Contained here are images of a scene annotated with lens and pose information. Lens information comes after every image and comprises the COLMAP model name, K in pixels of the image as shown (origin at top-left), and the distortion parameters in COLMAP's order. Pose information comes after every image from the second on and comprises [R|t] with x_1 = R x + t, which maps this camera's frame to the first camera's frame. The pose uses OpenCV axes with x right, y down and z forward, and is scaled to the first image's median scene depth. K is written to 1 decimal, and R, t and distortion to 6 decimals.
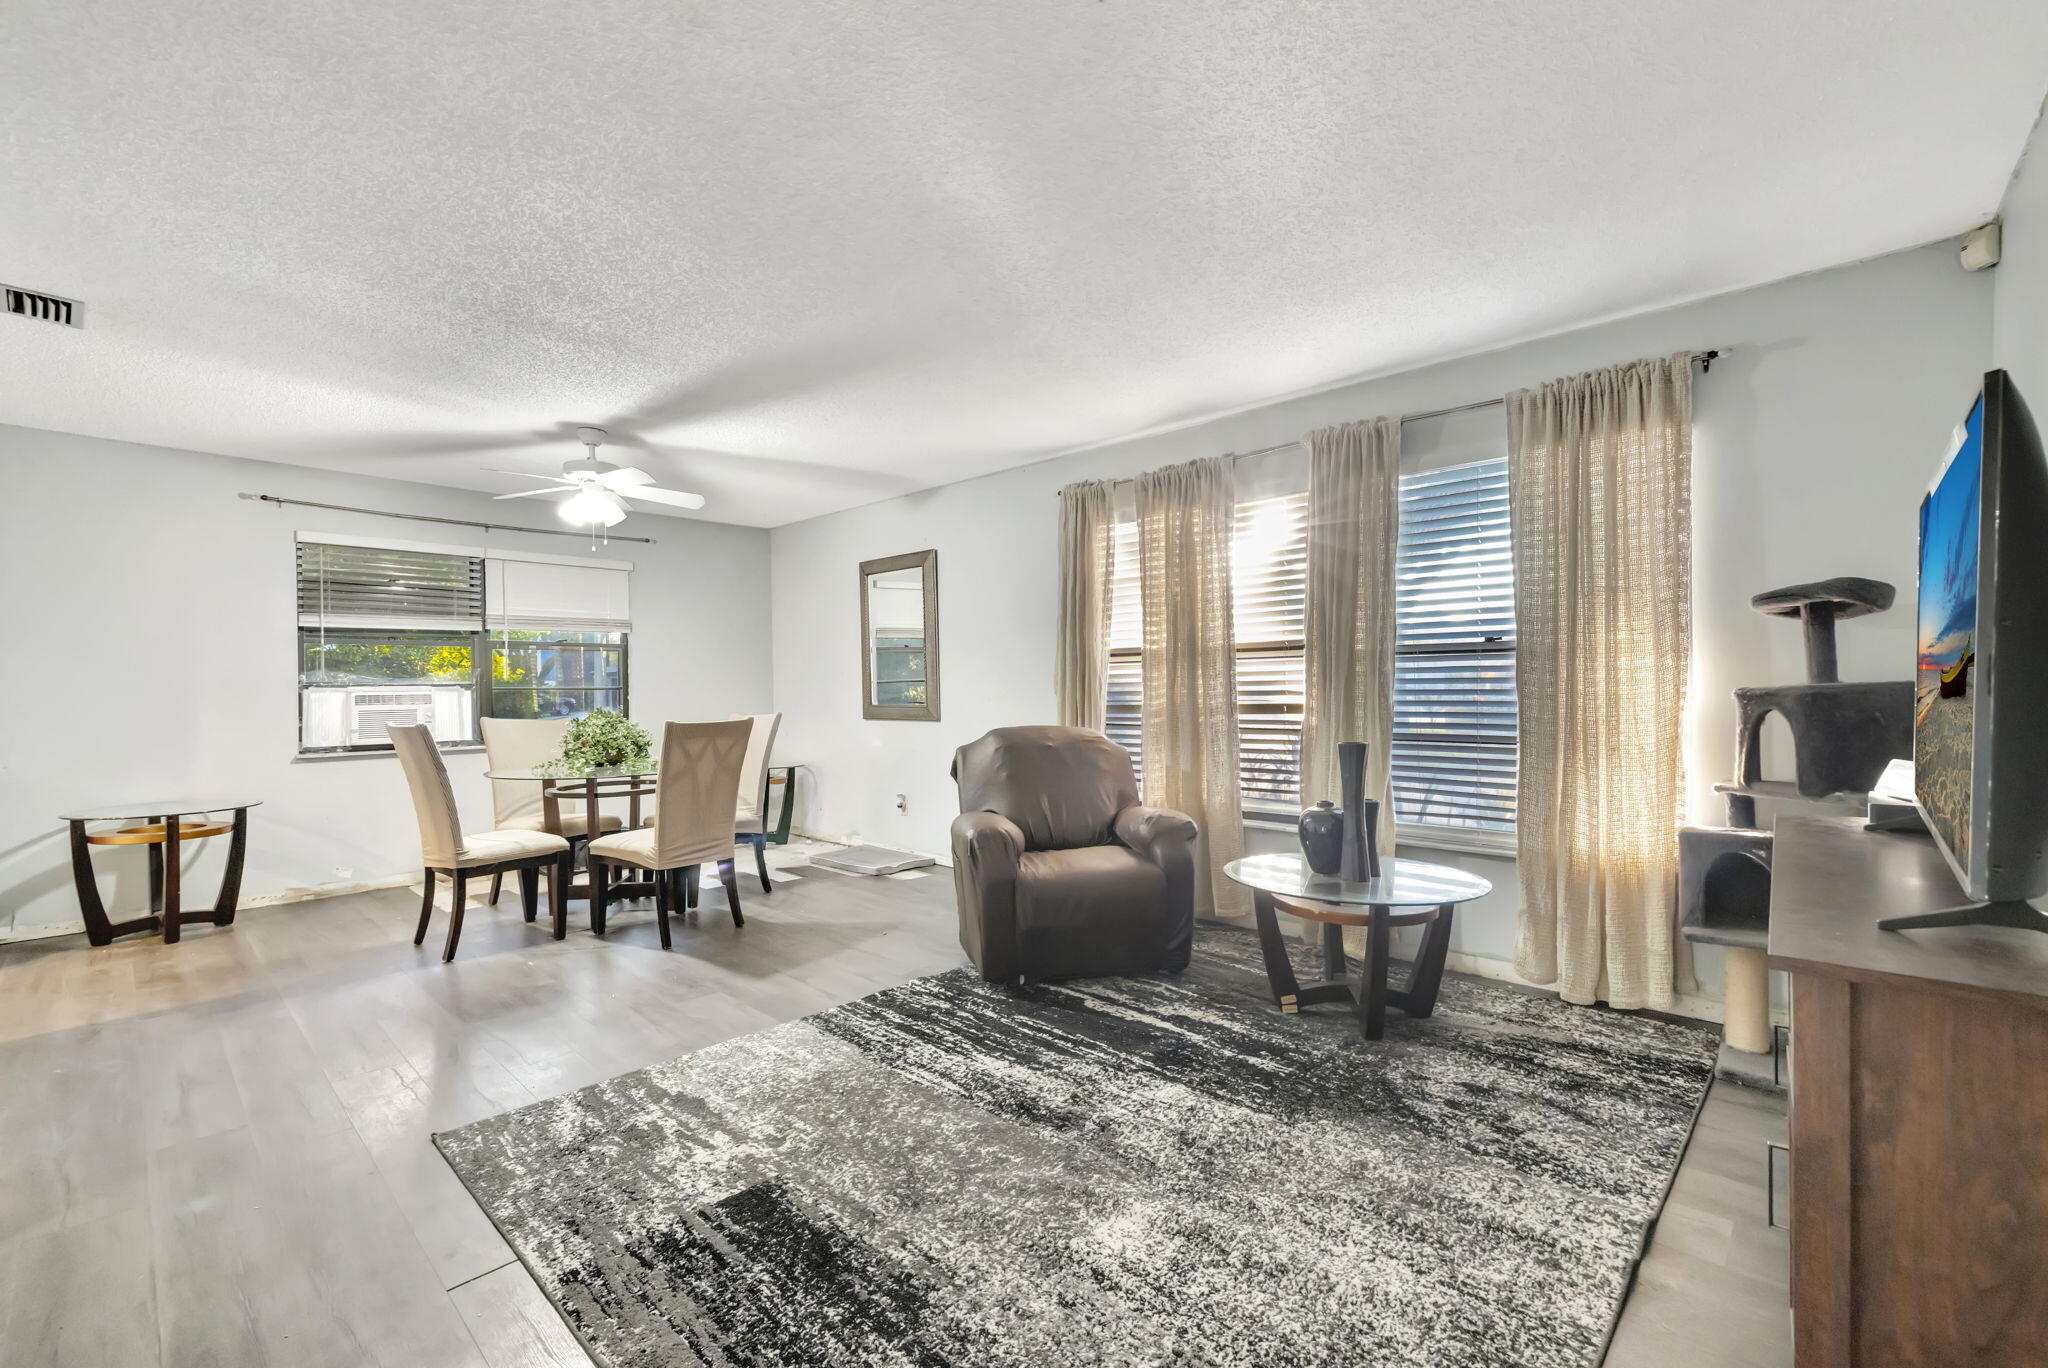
lens RADIAL K [[863.0, 0, 1017.9], [0, 863.0, 696.0], [0, 0, 1]] dist [-0.000537, 0.000104]
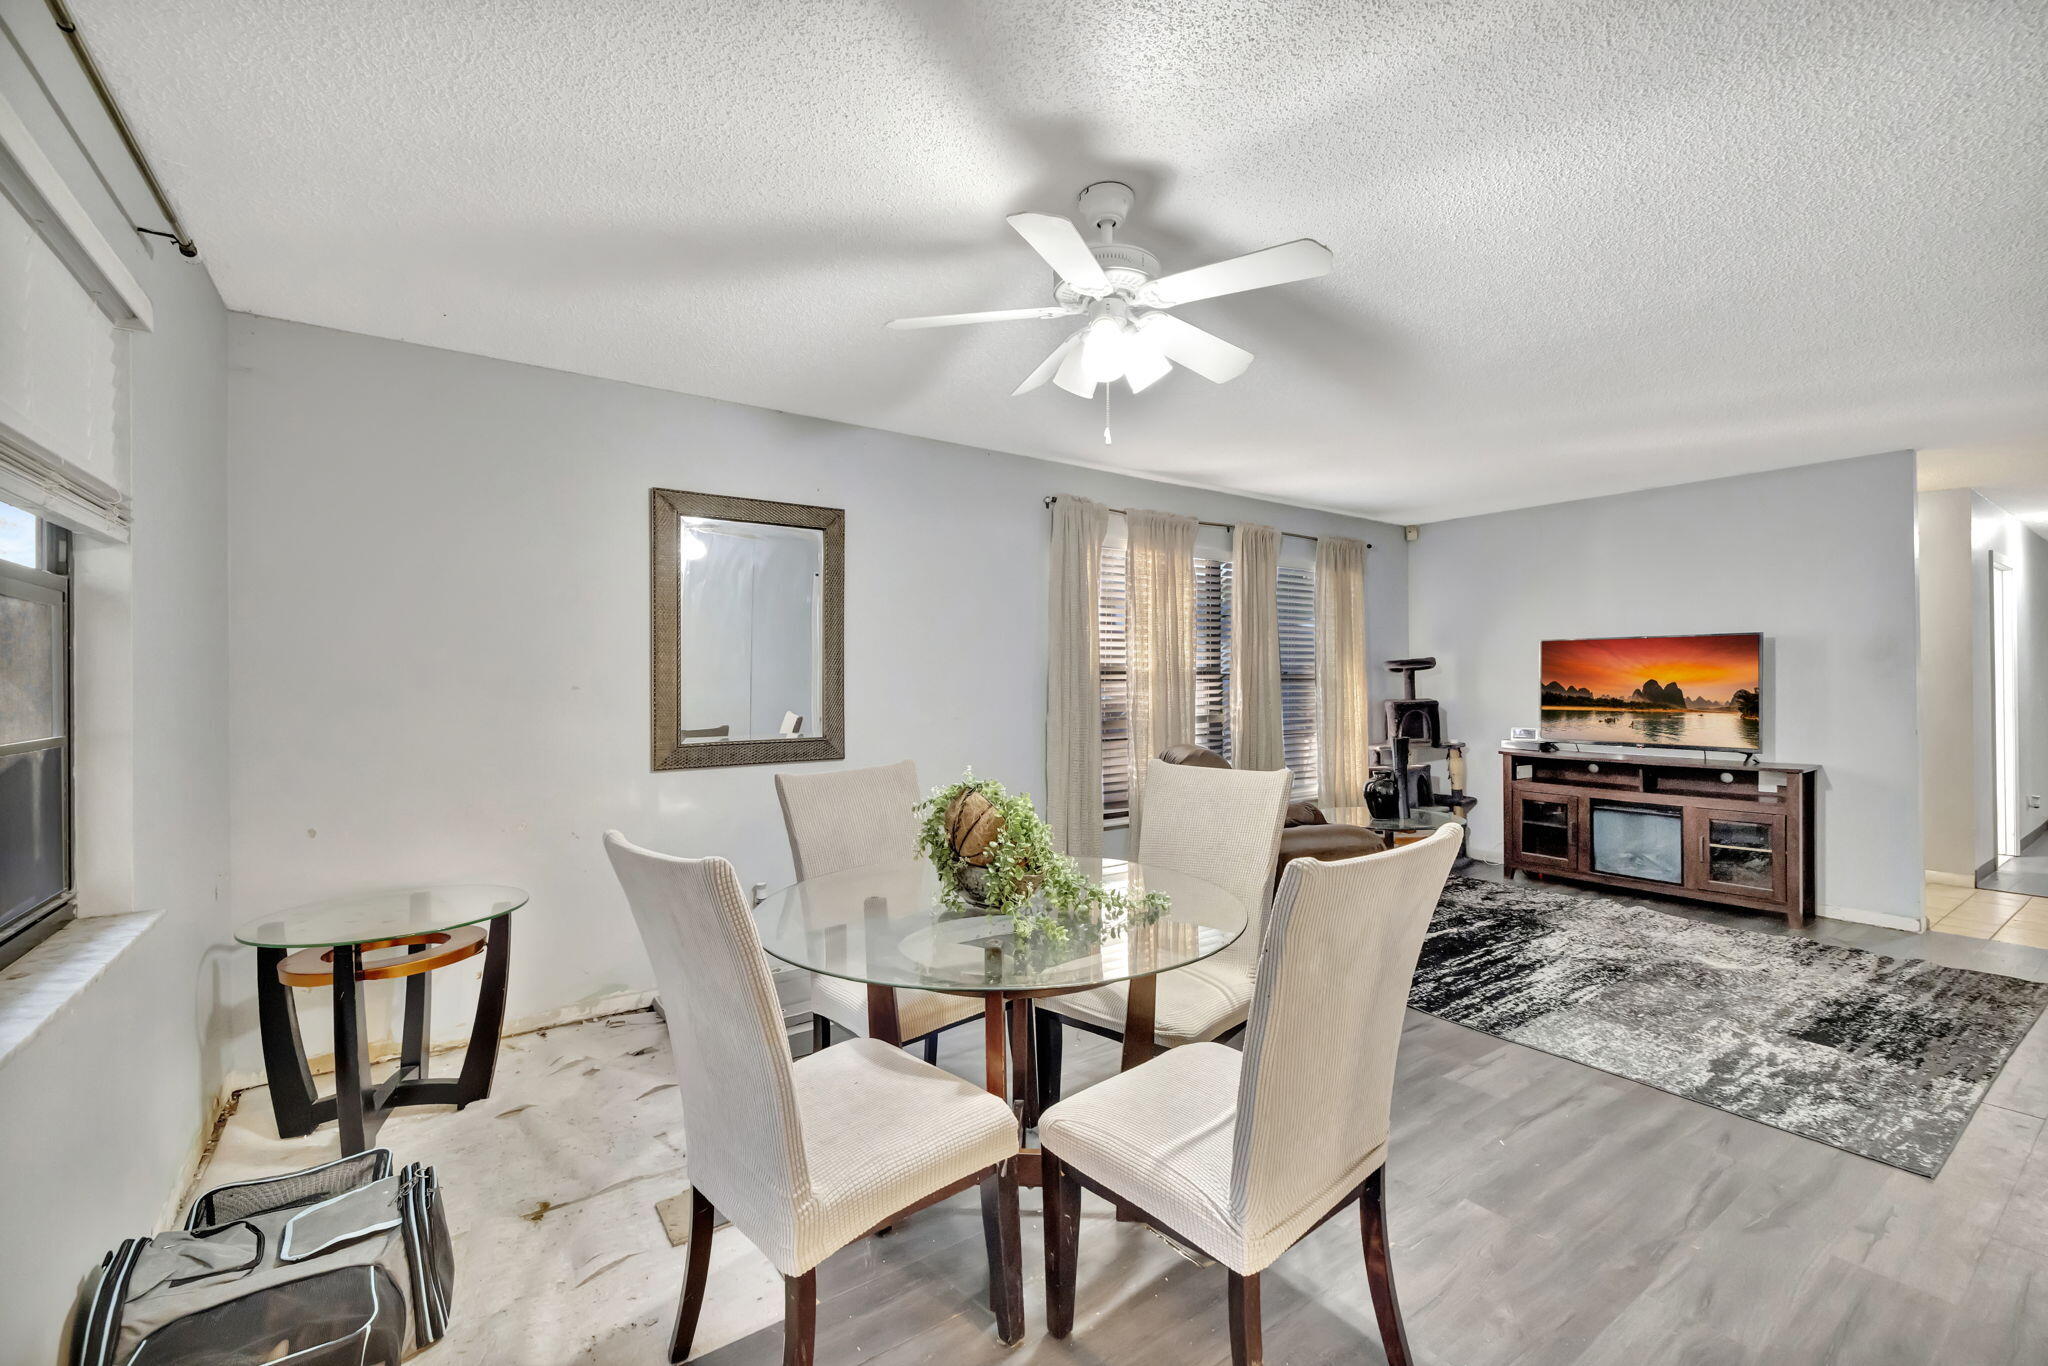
lens RADIAL K [[854.9, 0, 1024.0], [0, 854.9, 683.0], [0, 0, 1]] dist [-0.000024, -0.000590]
pose [[0.199513, 0.007163, 0.979869, -1.415901], [0.011246, 0.999891, -0.009599, -0.044988], [-0.979831, 0.012935, 0.199411, 1.391595]]
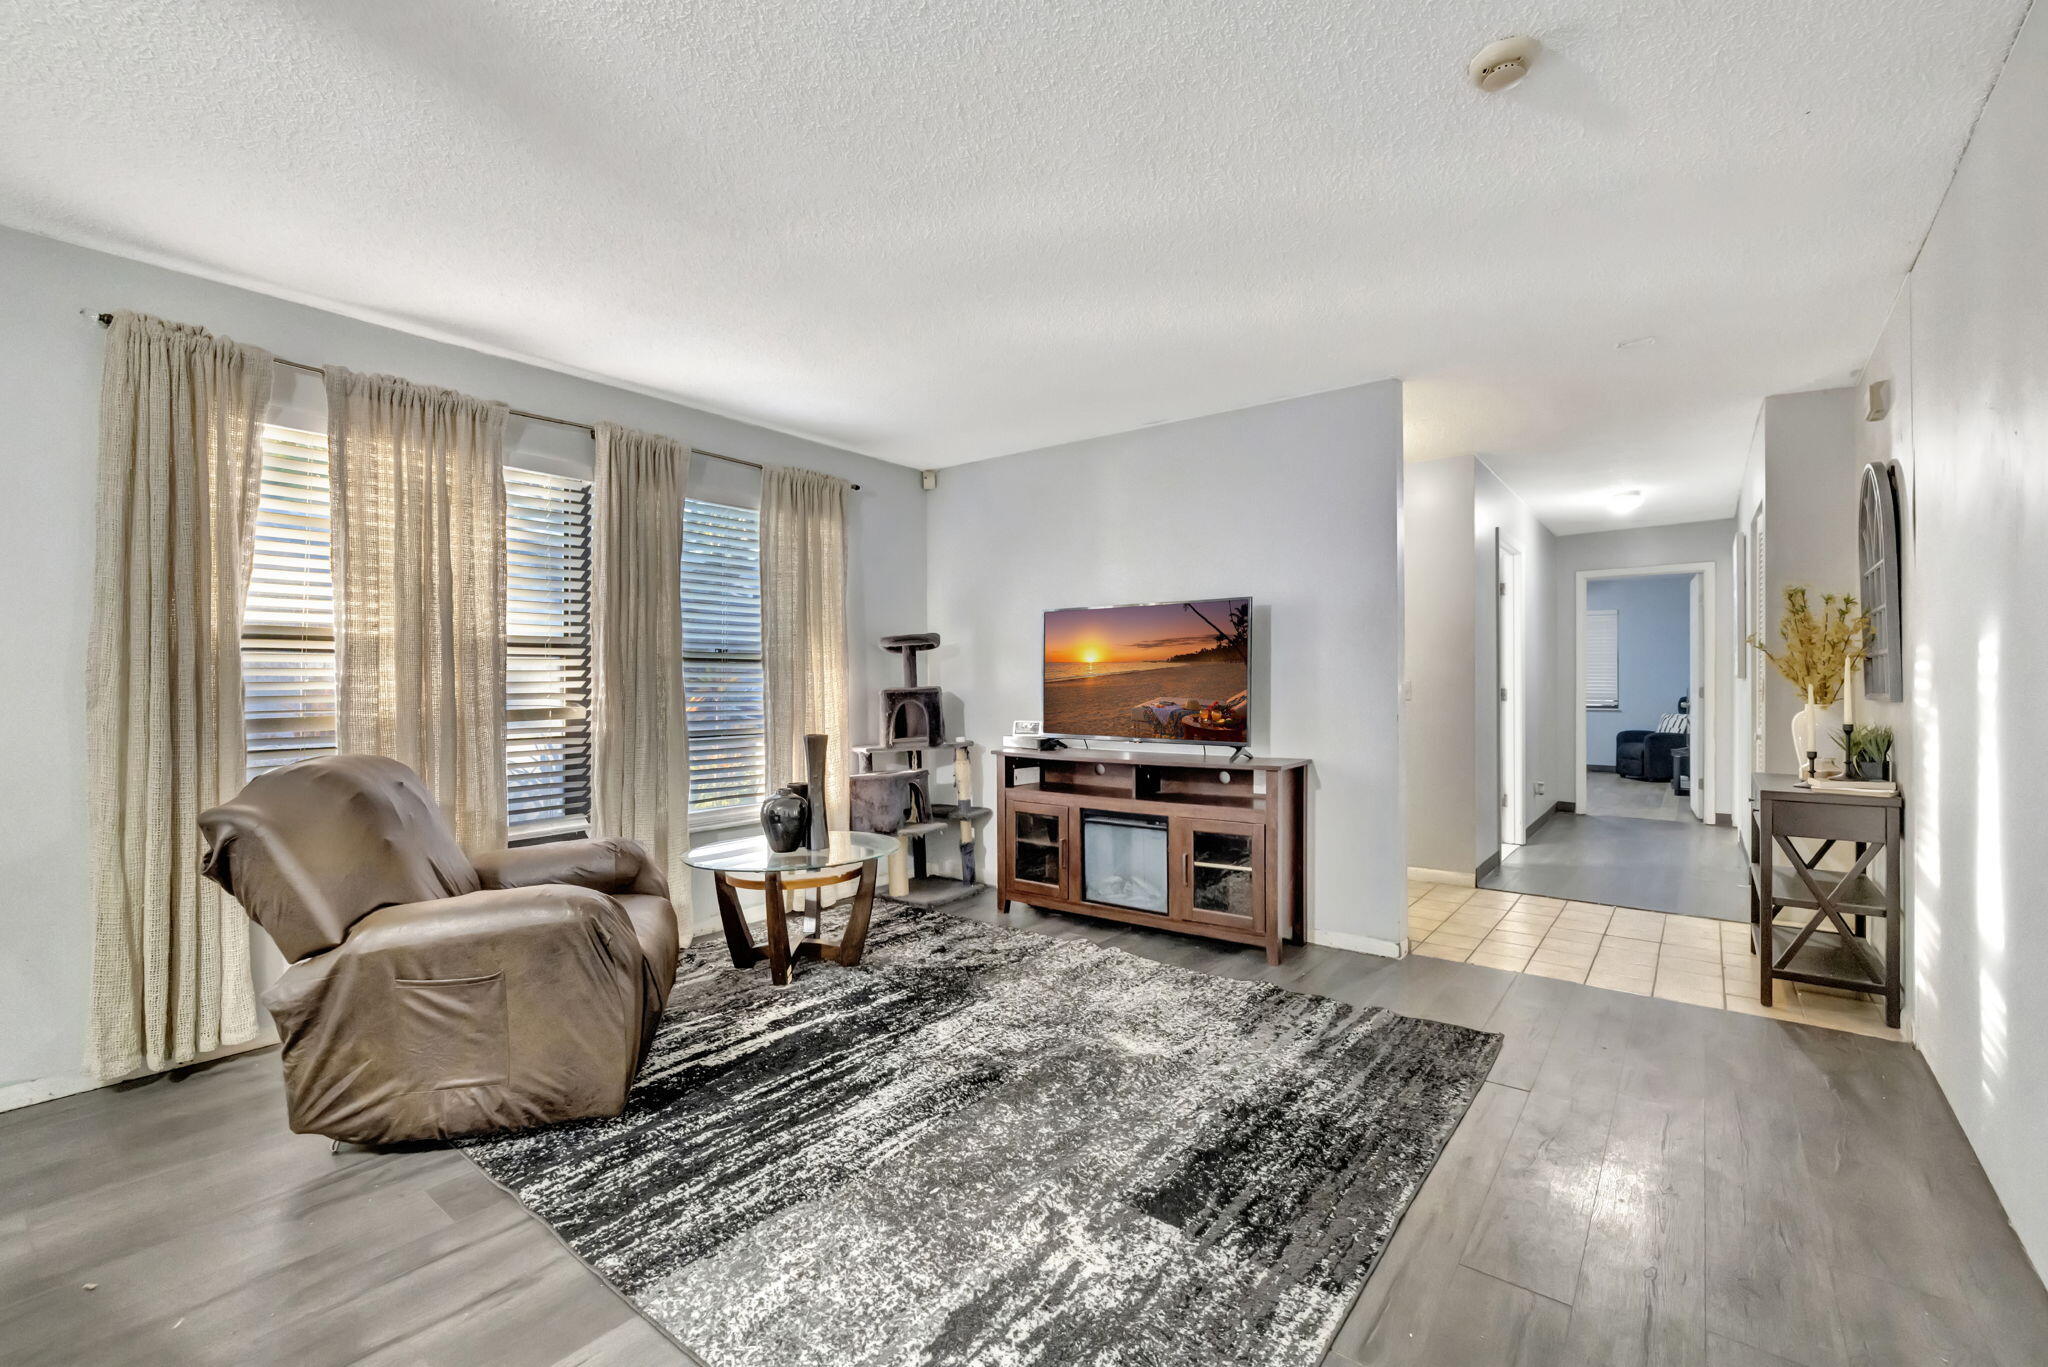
lens RADIAL K [[863.0, 0, 1017.9], [0, 863.0, 695.5], [0, 0, 1]] dist [-0.000537, 0.000104]
pose [[-0.089850, -0.002297, 0.995953, -0.840856], [0.016374, 0.999859, 0.003784, -0.001707], [-0.995821, 0.016648, -0.089800, 0.825413]]
